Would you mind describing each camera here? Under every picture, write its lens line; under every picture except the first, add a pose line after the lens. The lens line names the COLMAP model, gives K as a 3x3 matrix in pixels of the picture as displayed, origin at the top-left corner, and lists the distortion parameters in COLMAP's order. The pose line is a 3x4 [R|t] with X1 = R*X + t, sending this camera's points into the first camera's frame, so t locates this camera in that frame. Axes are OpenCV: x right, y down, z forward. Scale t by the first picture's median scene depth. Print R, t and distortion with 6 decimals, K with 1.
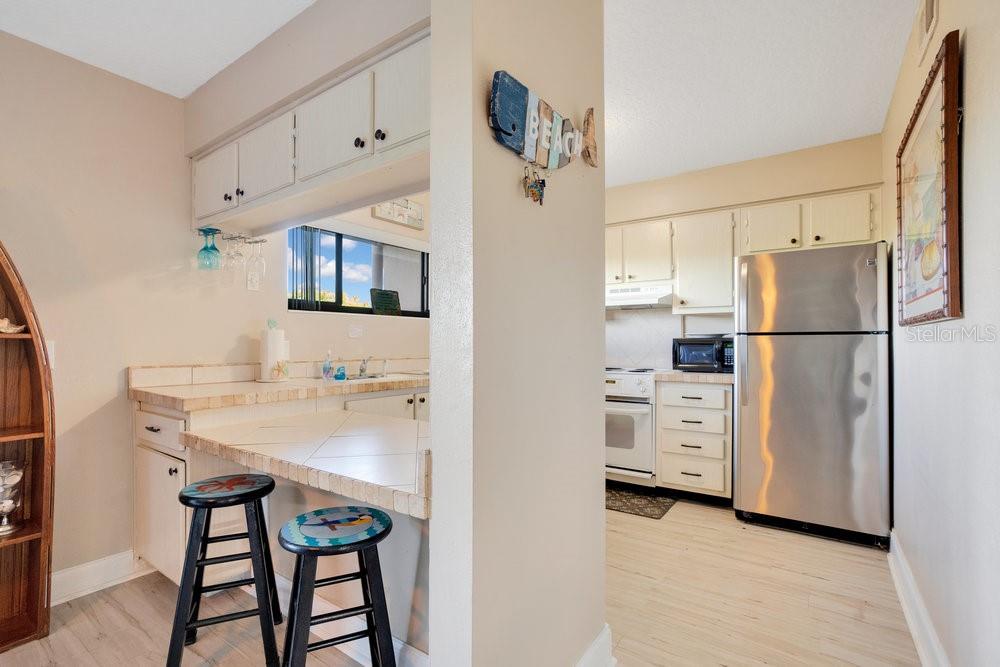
lens RADIAL K [[462.4, 0, 488.9], [0, 462.4, 341.6], [0, 0, 1]] dist [-0.013378, 0.000469]
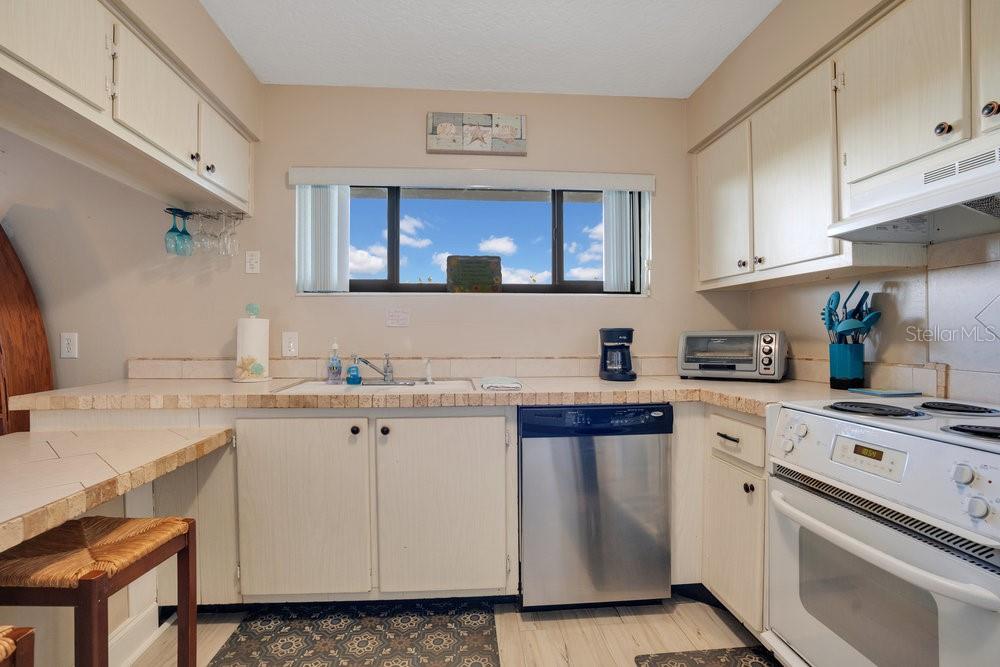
lens RADIAL K [[473.0, 0, 484.9], [0, 473.0, 334.4], [0, 0, 1]] dist [-0.068465, 0.030251]
pose [[0.653111, -0.001393, -0.757261, 0.380145], [0.005502, 0.999981, 0.002906, 0.002249], [0.757242, -0.006065, 0.653106, 0.677075]]
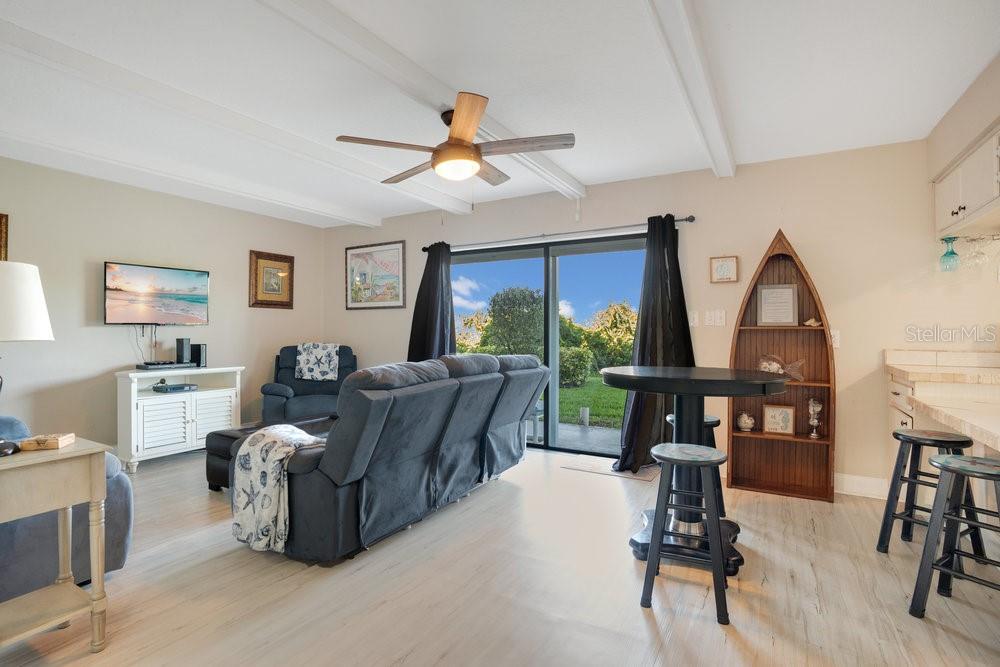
lens RADIAL K [[486.7, 0, 499.3], [0, 486.7, 329.6], [0, 0, 1]] dist [-0.044685, 0.000885]
pose [[0.114145, -0.002429, -0.993461, 0.366763], [0.000564, 0.999997, -0.002380, -0.001246], [0.993464, -0.000289, 0.114146, -0.241782]]
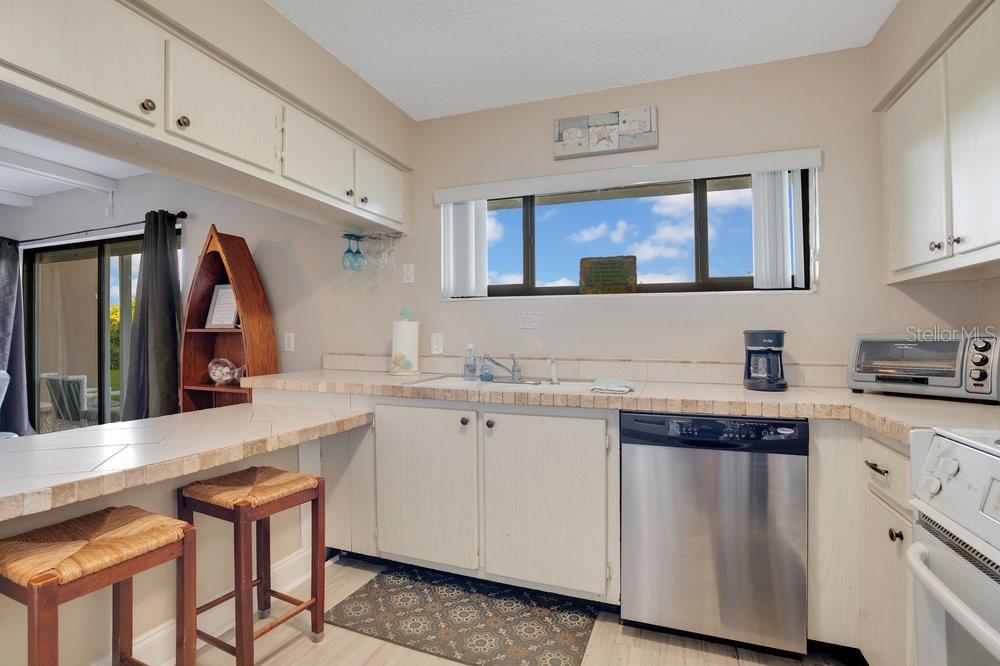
lens RADIAL K [[471.0, 0, 479.4], [0, 471.0, 332.2], [0, 0, 1]] dist [-0.066837, 0.027133]
pose [[0.266447, -0.005880, -0.963832, 0.464385], [-0.000020, 0.999981, -0.006106, 0.002500], [0.963849, 0.001647, 0.266442, 0.779089]]
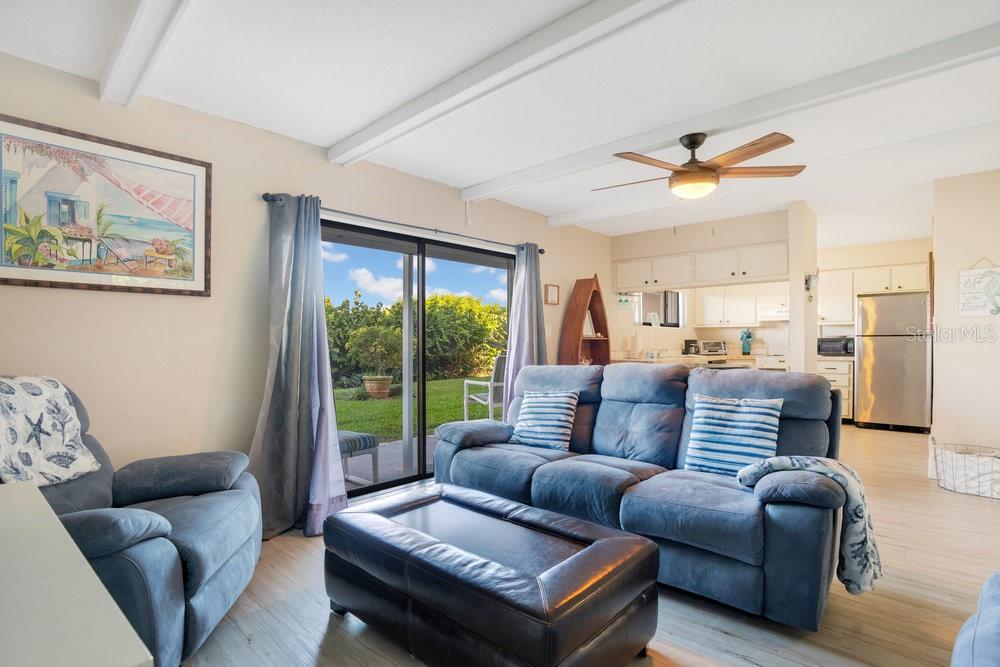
lens RADIAL K [[480.6, 0, 495.2], [0, 480.6, 343.6], [0, 0, 1]] dist [-0.064022, 0.028907]
pose [[0.993238, -0.003131, -0.116050, -0.752441], [0.003706, 0.999982, 0.004738, 0.001329], [0.116033, -0.005136, 0.993232, -1.148690]]
